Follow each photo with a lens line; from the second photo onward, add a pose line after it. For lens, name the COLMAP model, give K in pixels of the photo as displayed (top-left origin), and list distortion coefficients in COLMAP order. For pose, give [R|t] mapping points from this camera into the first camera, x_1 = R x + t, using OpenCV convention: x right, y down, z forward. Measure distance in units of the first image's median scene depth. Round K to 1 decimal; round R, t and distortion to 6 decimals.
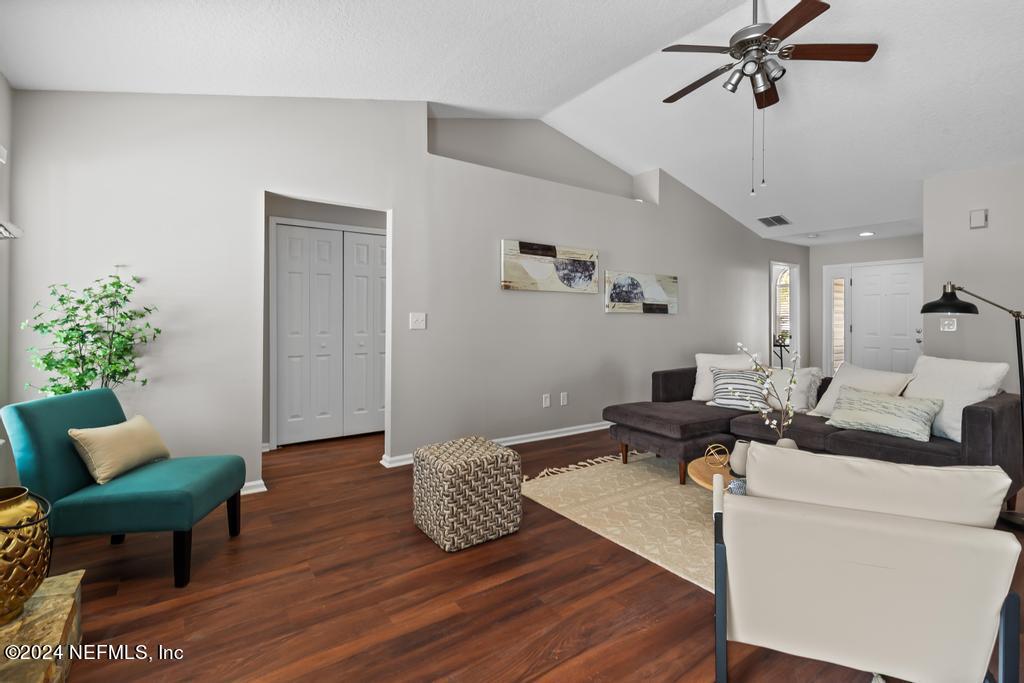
lens RADIAL K [[478.5, 0, 512.0], [0, 478.5, 341.5], [0, 0, 1]] dist [-0.000827, -0.000689]
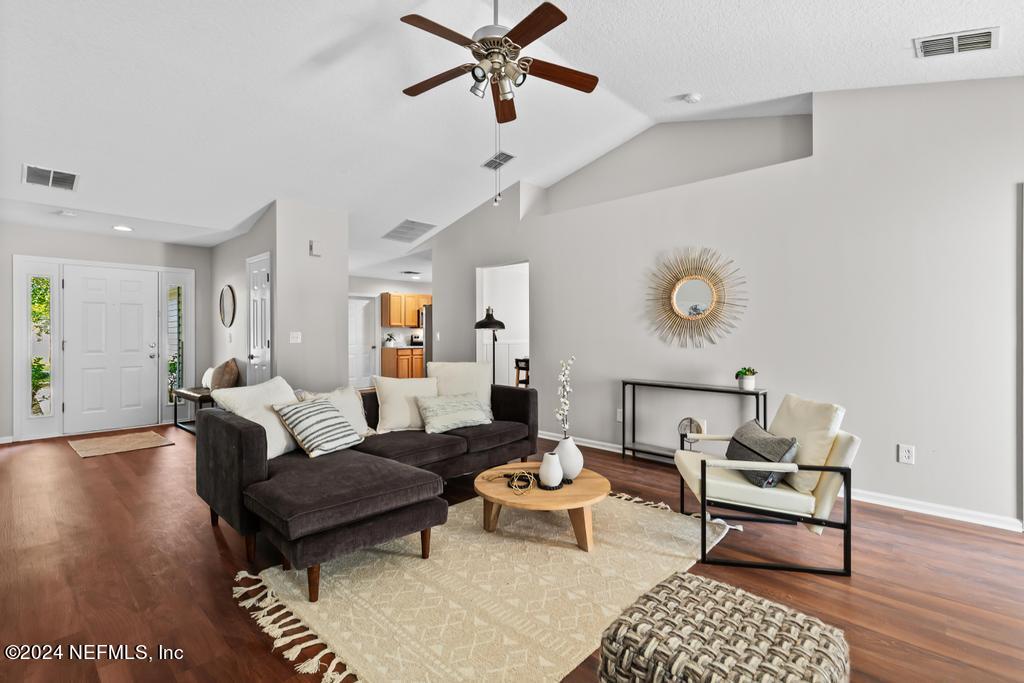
lens RADIAL K [[478.5, 0, 512.0], [0, 478.5, 341.5], [0, 0, 1]] dist [-0.000827, -0.000689]
pose [[-0.224395, -0.015263, 0.974379, -0.394037], [0.044636, 0.998667, 0.025923, -0.045533], [-0.973476, 0.049309, -0.223414, 1.059801]]
